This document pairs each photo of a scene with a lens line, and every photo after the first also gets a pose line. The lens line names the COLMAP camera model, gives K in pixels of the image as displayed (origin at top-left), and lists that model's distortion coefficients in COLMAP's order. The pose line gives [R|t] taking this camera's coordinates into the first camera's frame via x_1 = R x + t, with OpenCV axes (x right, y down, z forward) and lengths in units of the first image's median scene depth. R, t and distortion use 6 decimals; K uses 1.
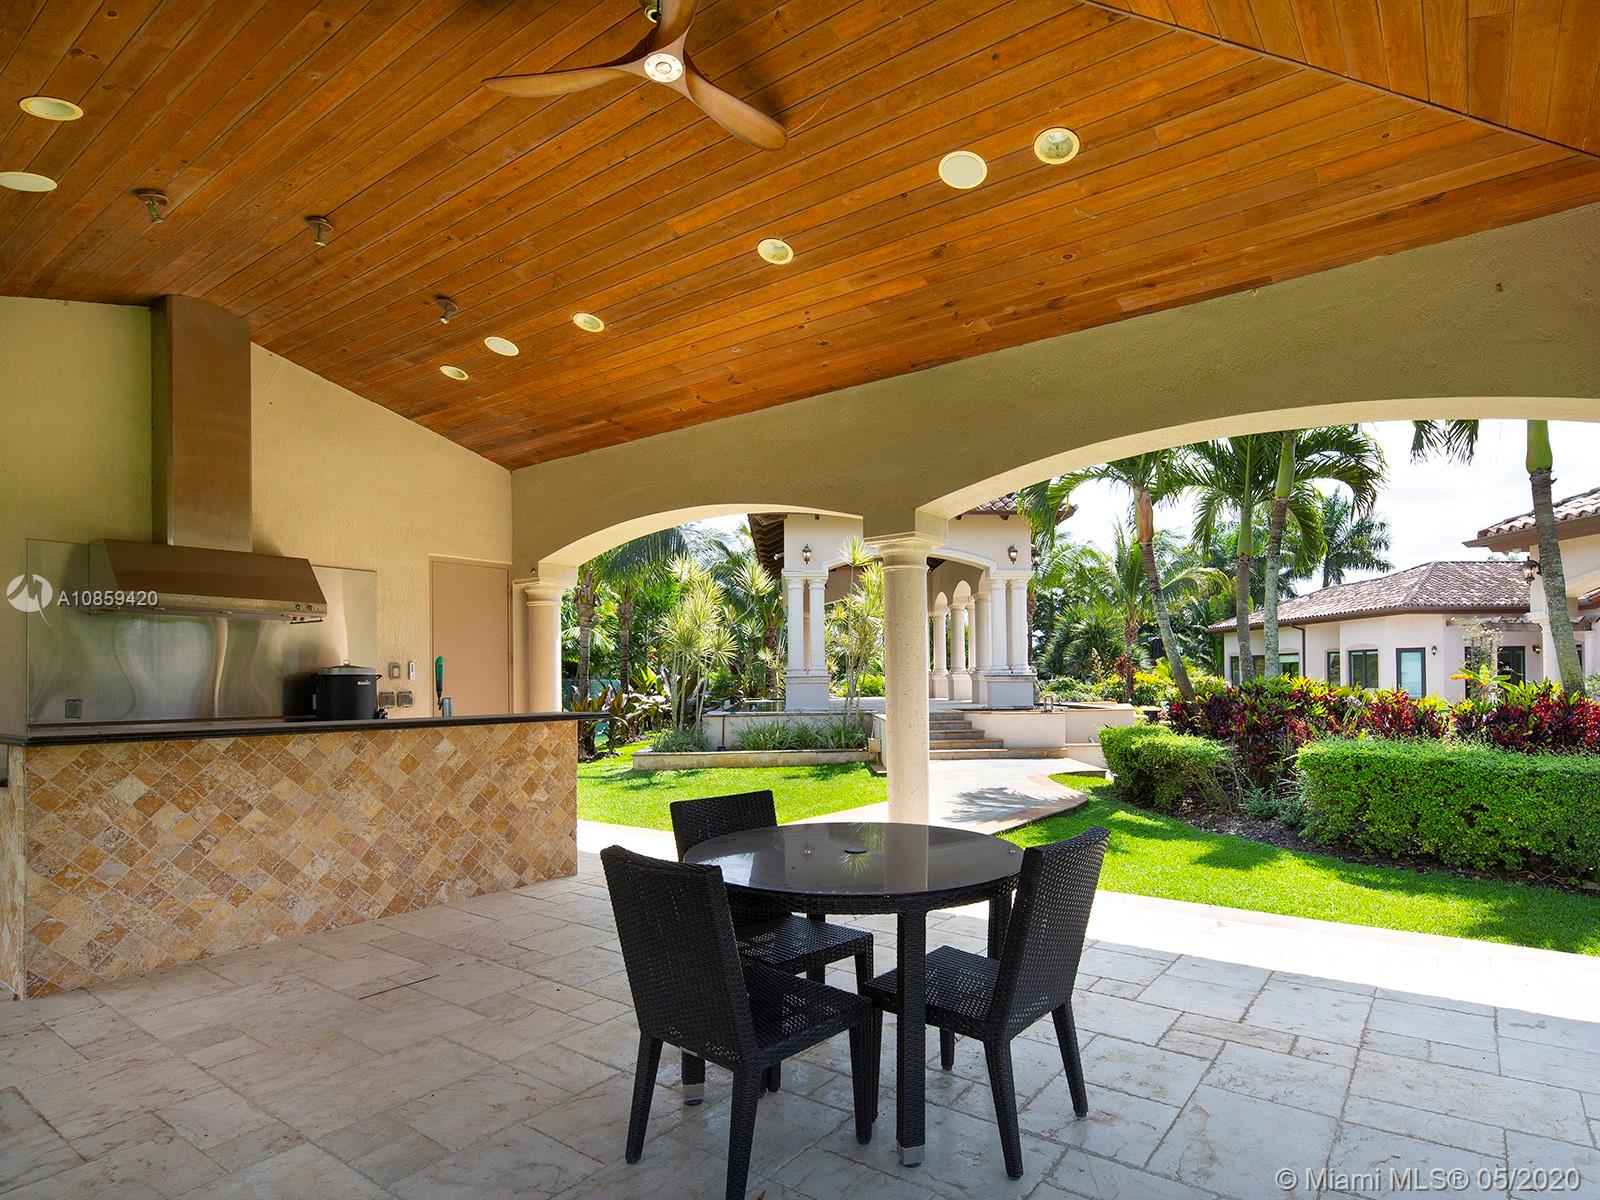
lens RADIAL K [[878.8, 0, 843.0], [0, 878.8, 686.4], [0, 0, 1]] dist [-0.000008, 0.001442]
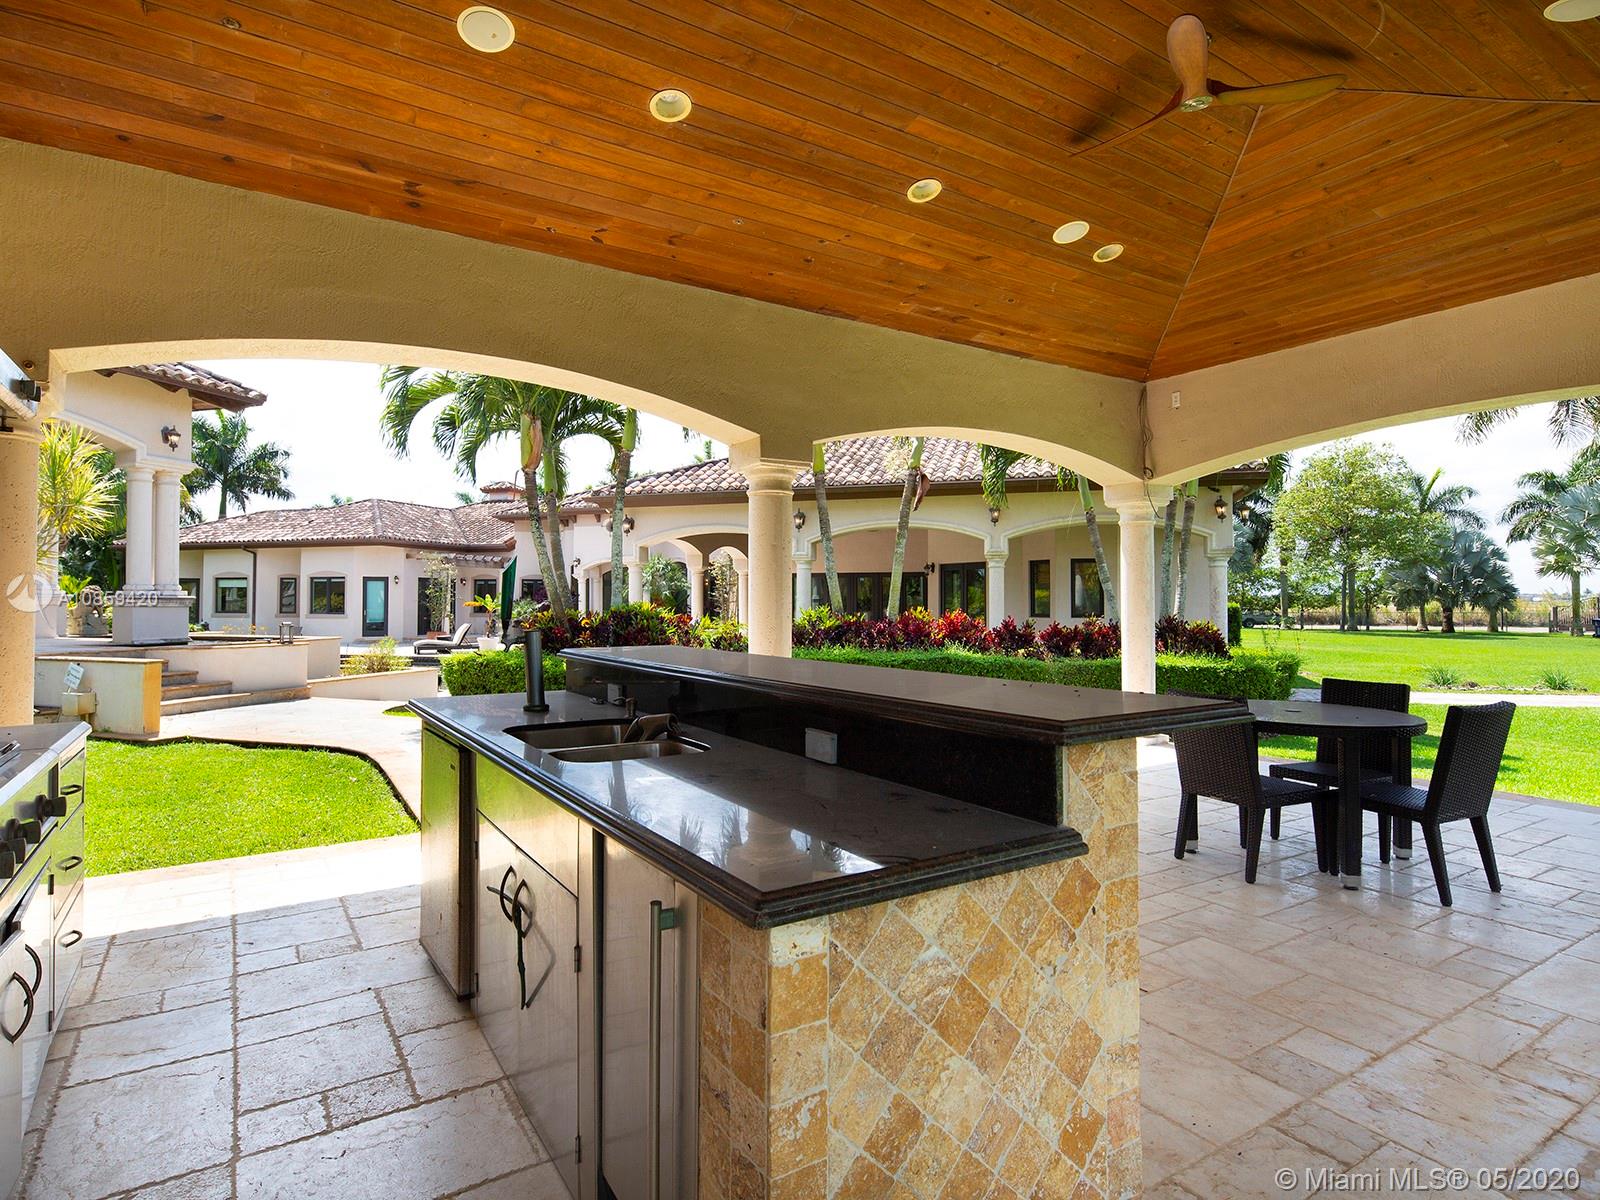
lens RADIAL K [[878.8, 0, 801.7], [0, 878.8, 595.7], [0, 0, 1]] dist [-0.000008, 0.001442]
pose [[0.364668, 0.015837, 0.931003, -0.789818], [0.002777, 0.999832, -0.018095, 0.001928], [-0.931134, 0.009184, 0.364563, 0.551120]]
